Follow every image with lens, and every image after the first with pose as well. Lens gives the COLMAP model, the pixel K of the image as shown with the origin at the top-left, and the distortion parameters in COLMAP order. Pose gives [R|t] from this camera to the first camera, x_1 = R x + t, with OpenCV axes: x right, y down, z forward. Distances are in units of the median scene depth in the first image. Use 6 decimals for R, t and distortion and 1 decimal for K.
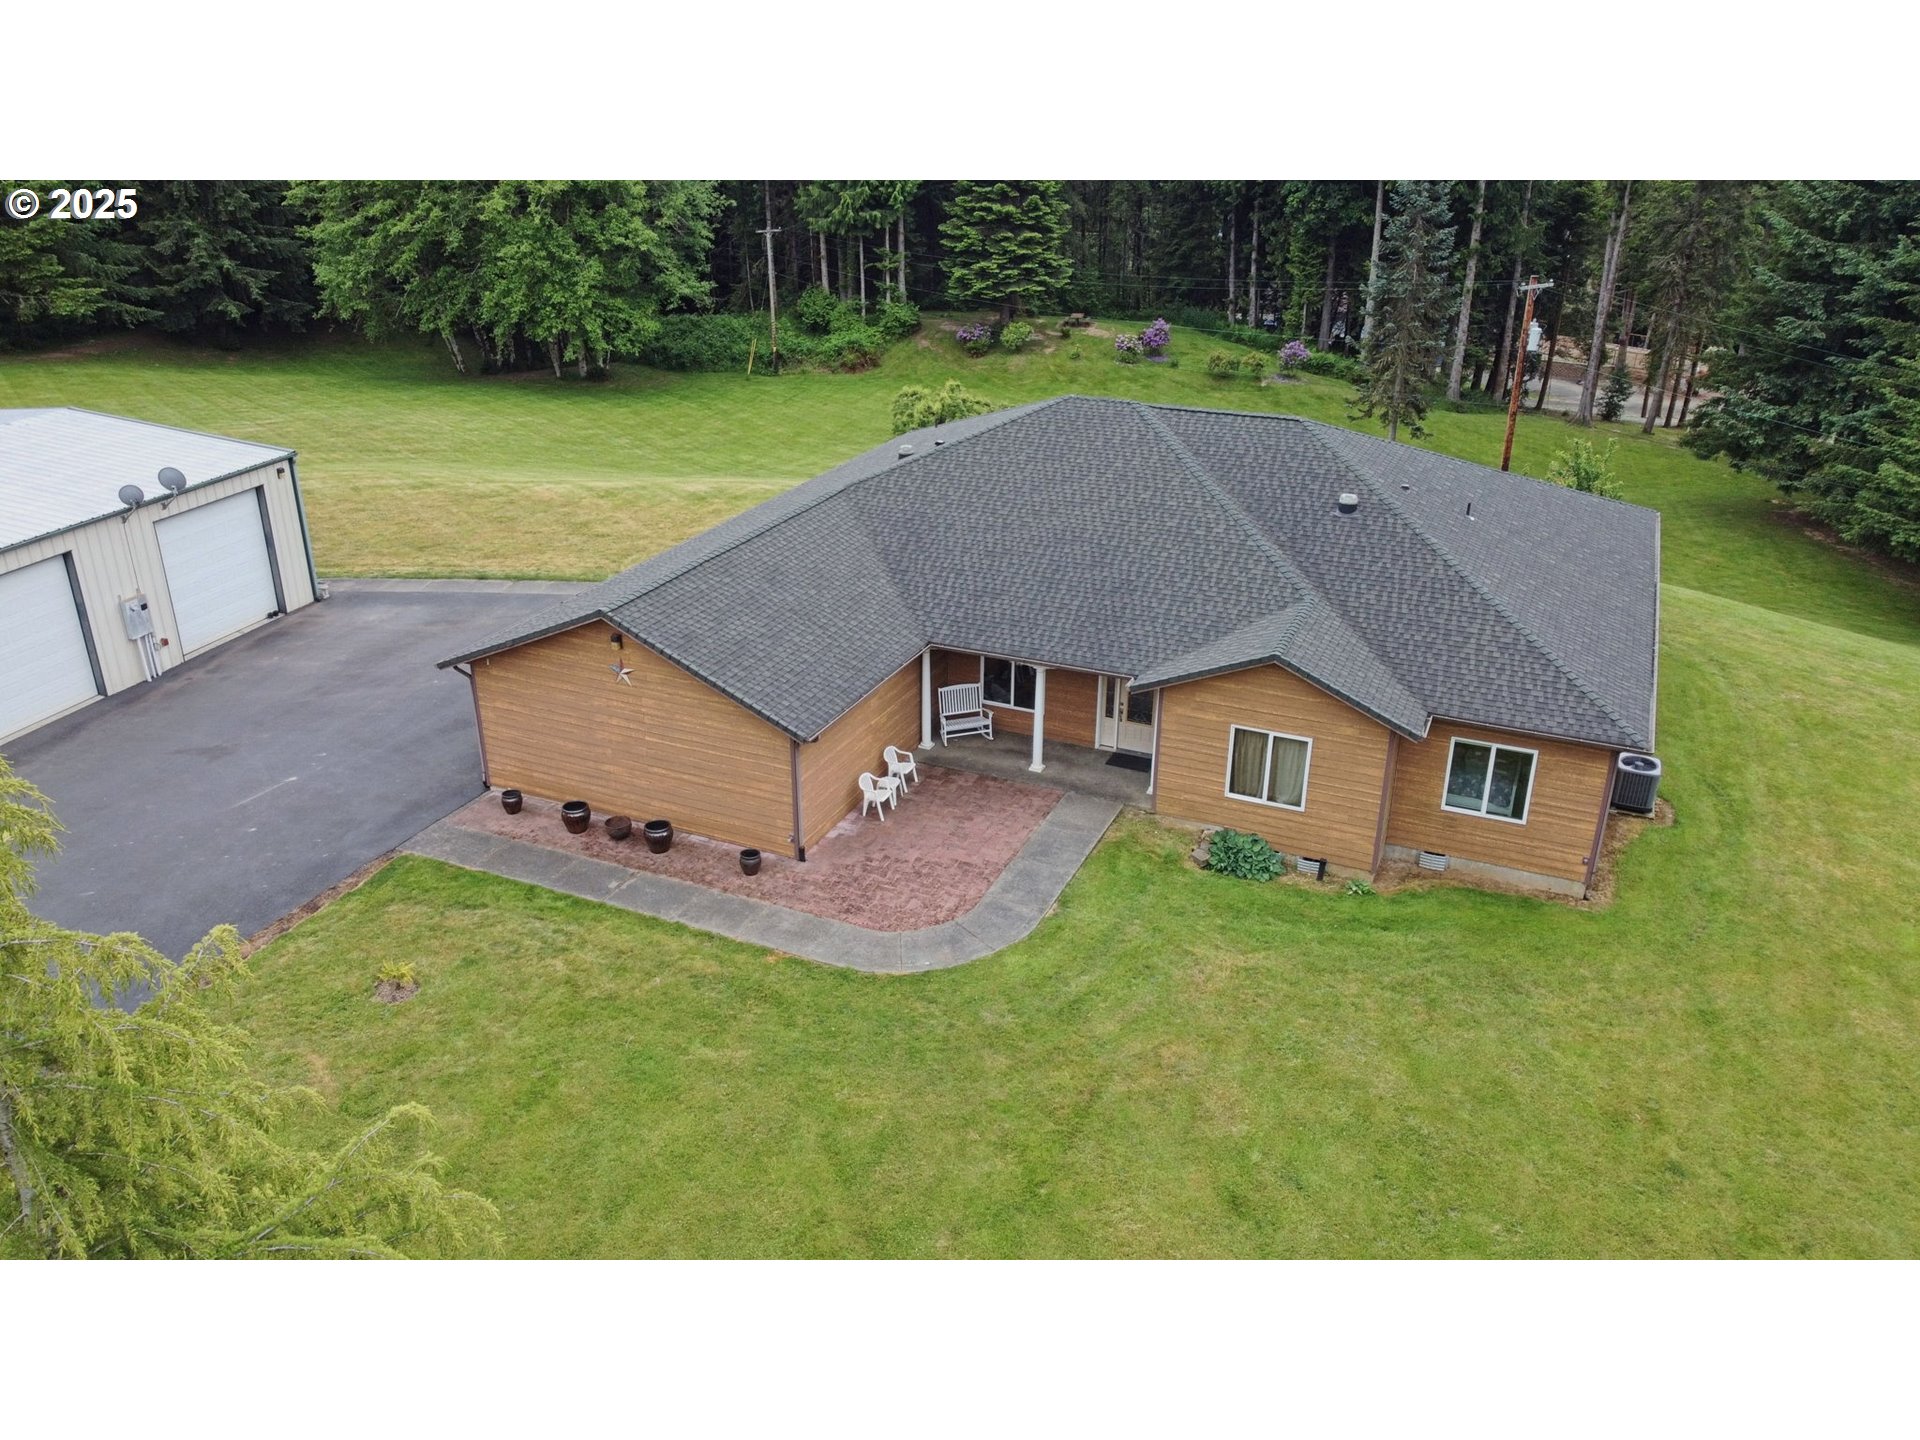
lens RADIAL K [[1435.6, 0, 947.1], [0, 1435.6, 721.0], [0, 0, 1]] dist [-0.000364, 0.009908]
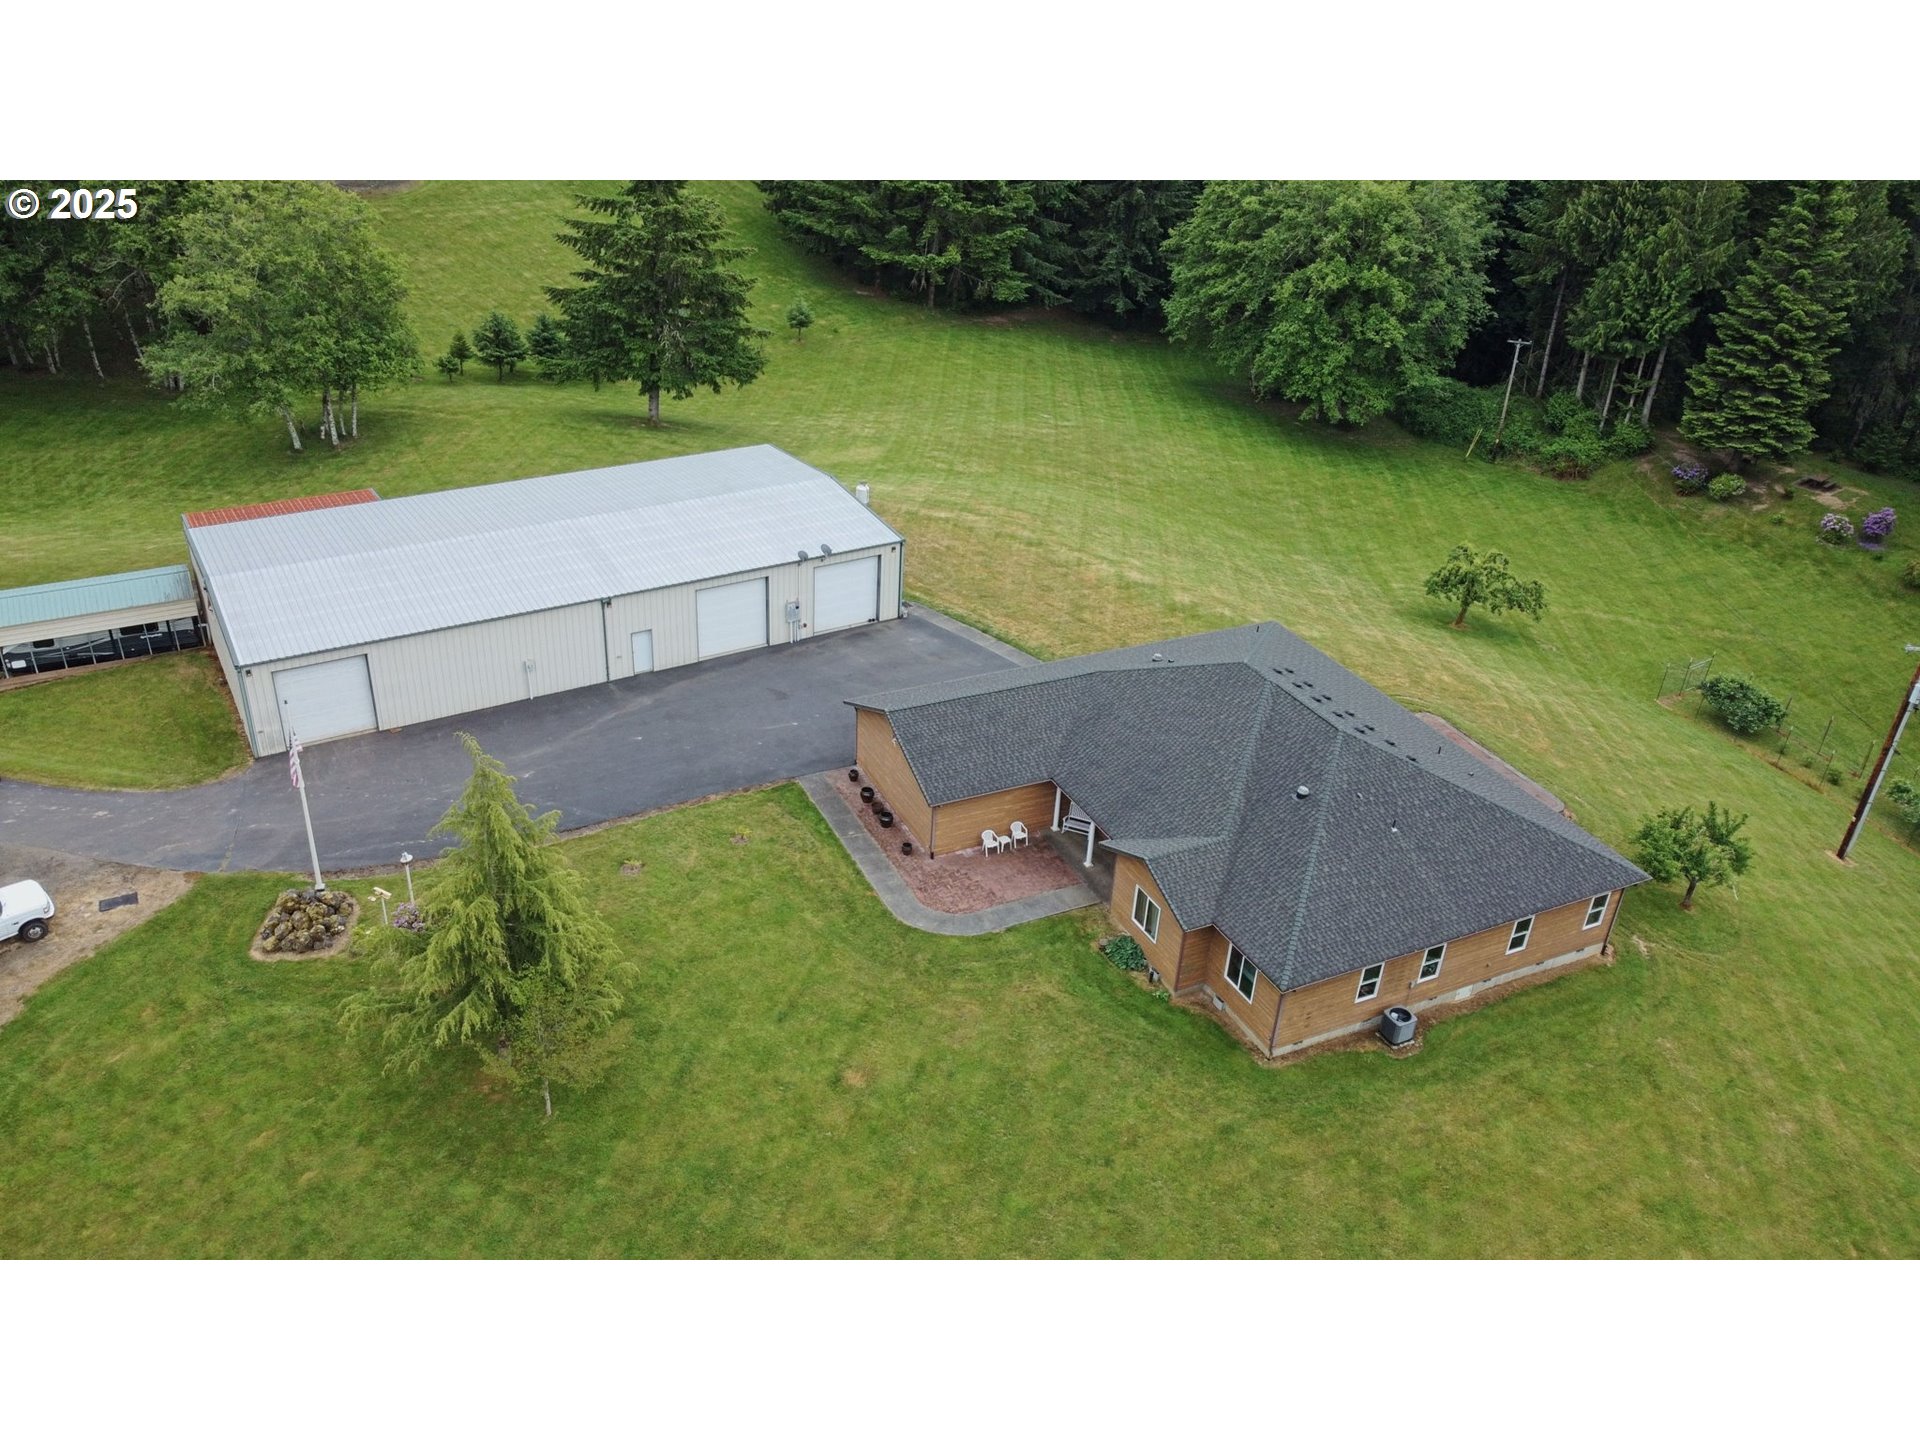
lens RADIAL K [[1435.6, 0, 957.2], [0, 1435.6, 721.8], [0, 0, 1]] dist [-0.000364, 0.009908]
pose [[0.772144, 0.348875, -0.531111, 0.256349], [-0.311986, 0.936270, 0.161440, -0.115418], [0.553586, 0.041044, 0.831780, -0.183098]]
